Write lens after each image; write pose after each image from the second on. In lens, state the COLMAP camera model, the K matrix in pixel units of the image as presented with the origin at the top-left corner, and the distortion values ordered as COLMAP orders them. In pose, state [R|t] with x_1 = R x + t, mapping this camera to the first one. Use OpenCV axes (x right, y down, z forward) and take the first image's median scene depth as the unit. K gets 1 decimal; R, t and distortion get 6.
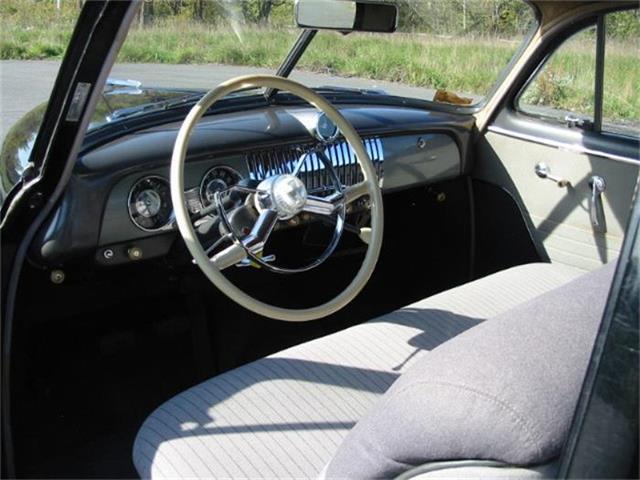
lens RADIAL K [[684.2, 0, 320.0], [0, 684.2, 240.0], [0, 0, 1]] dist [-0.130707, 0.056237]
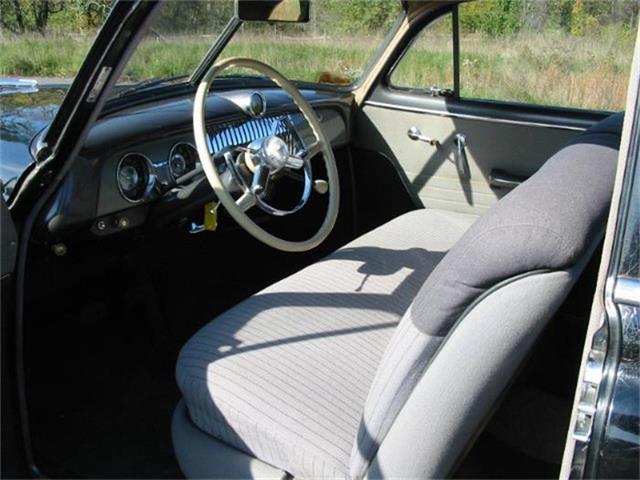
lens RADIAL K [[684.2, 0, 320.0], [0, 684.2, 240.0], [0, 0, 1]] dist [-0.130707, 0.056237]
pose [[0.950165, -0.114546, 0.289940, -0.223278], [0.115425, 0.993216, 0.014128, 0.053551], [-0.289591, 0.020043, 0.956941, -0.127841]]
